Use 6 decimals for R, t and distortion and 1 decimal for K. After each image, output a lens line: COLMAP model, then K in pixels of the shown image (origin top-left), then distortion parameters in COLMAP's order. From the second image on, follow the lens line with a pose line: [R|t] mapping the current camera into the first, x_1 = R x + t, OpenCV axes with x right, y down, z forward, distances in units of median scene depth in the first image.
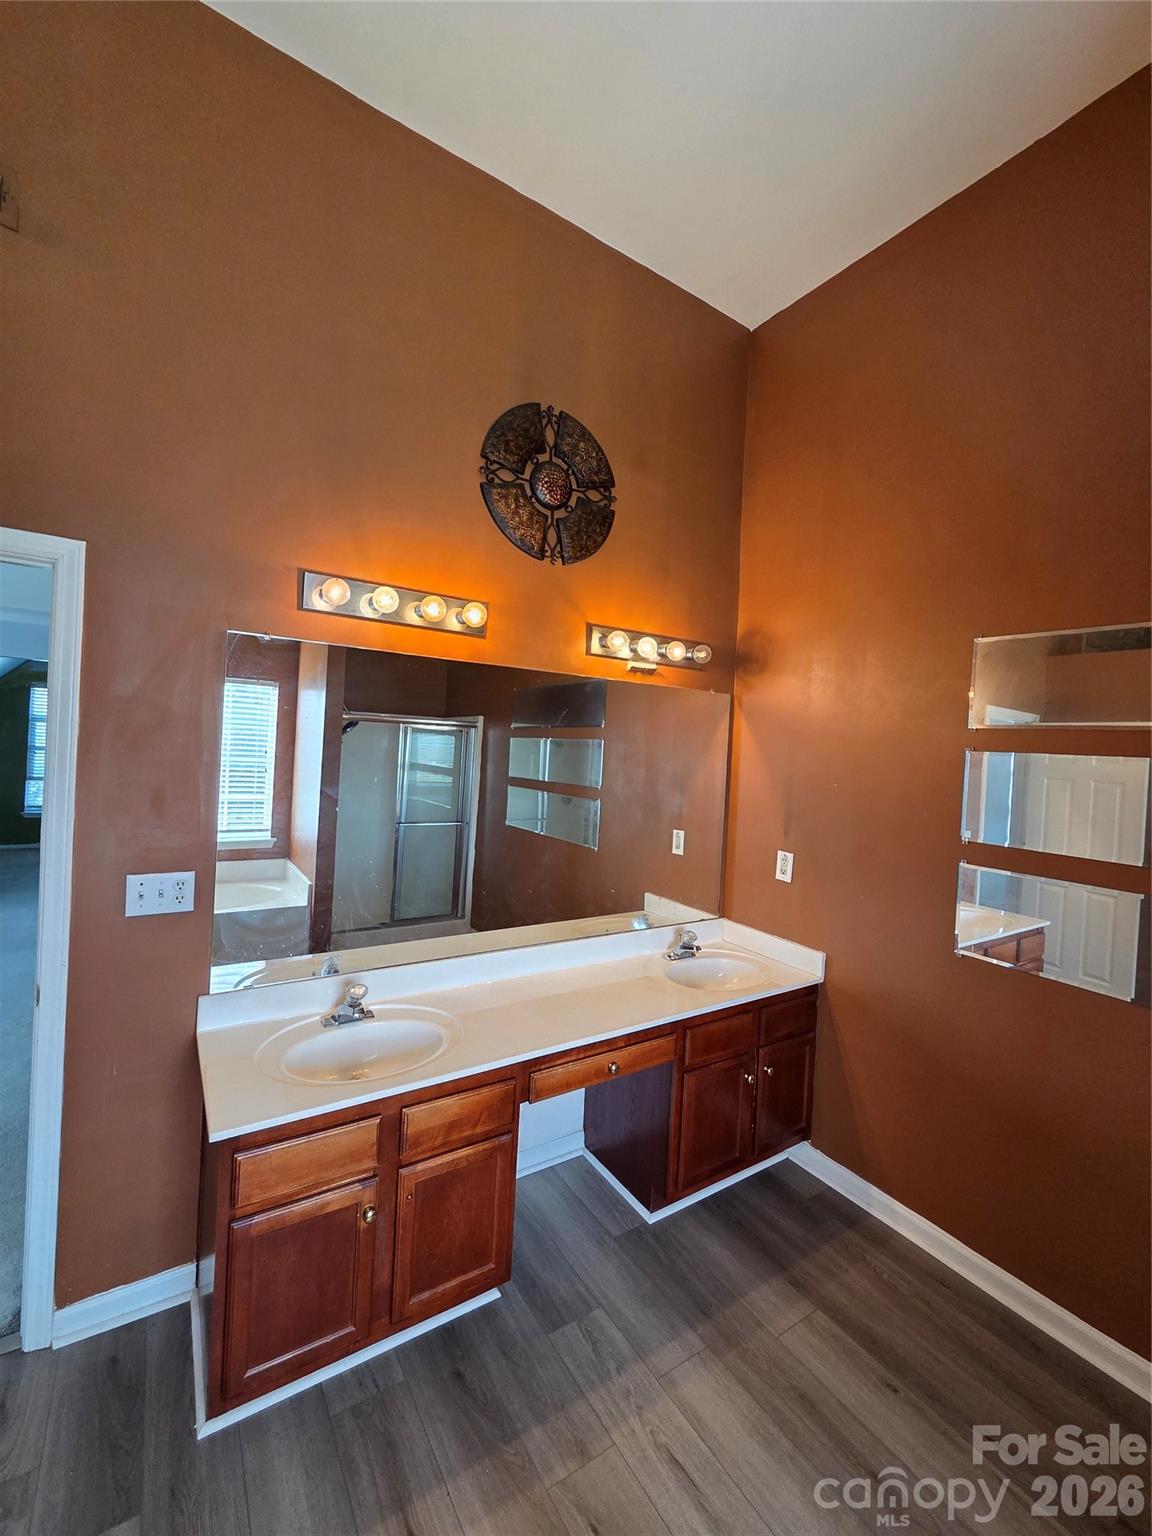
lens RADIAL K [[638.7, 0, 569.6], [0, 638.7, 757.5], [0, 0, 1]] dist [-0.001442, -0.000344]
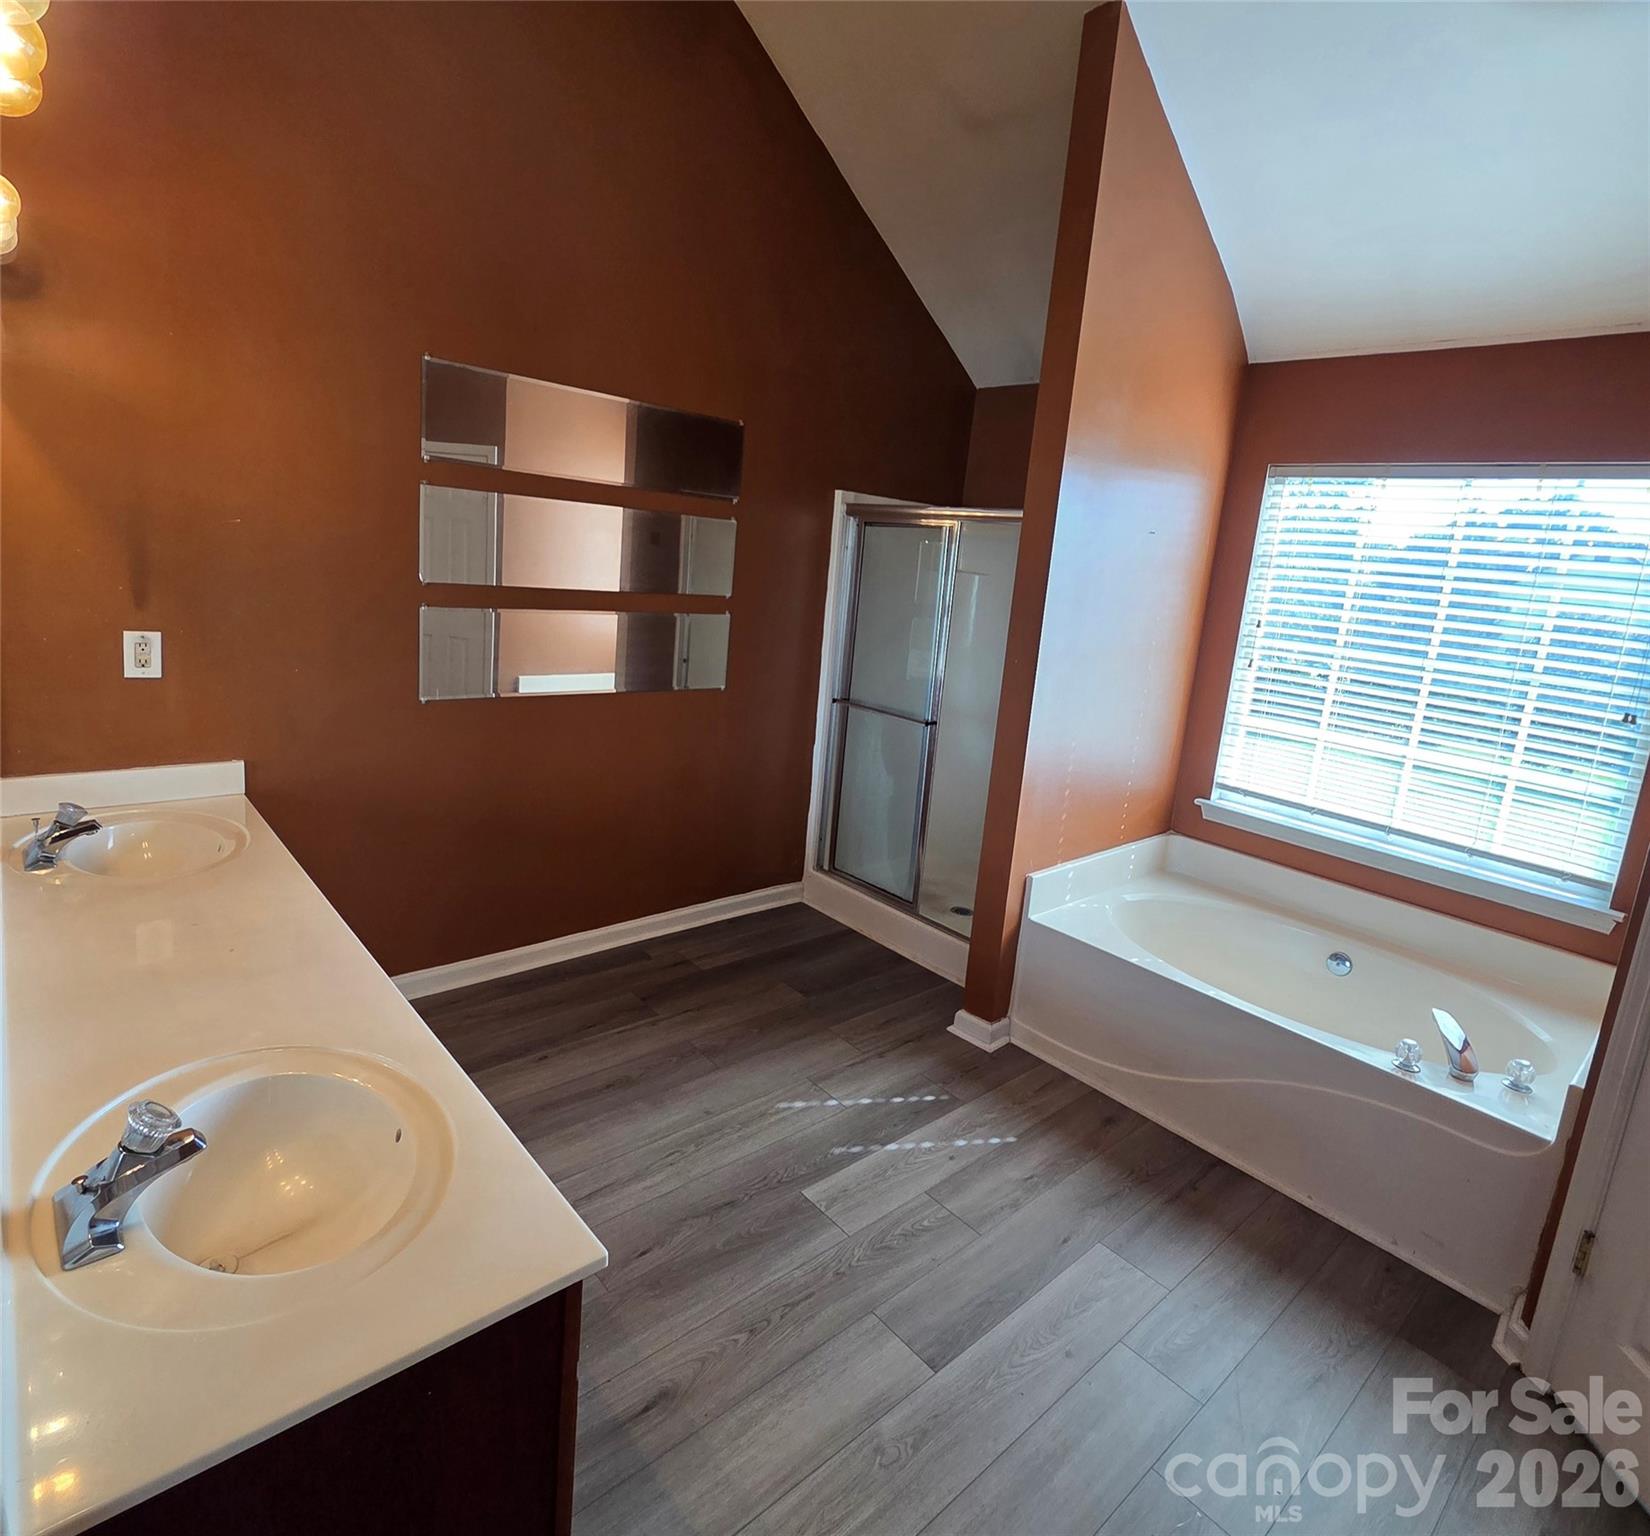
lens RADIAL K [[910.0, 0, 822.4], [0, 910.0, 718.2], [0, 0, 1]] dist [0.000565, 0.000265]
pose [[-0.149683, -0.247001, 0.957385, -0.957056], [-0.082492, 0.968037, 0.236852, -0.052291], [-0.985287, -0.043524, -0.165275, 0.747612]]
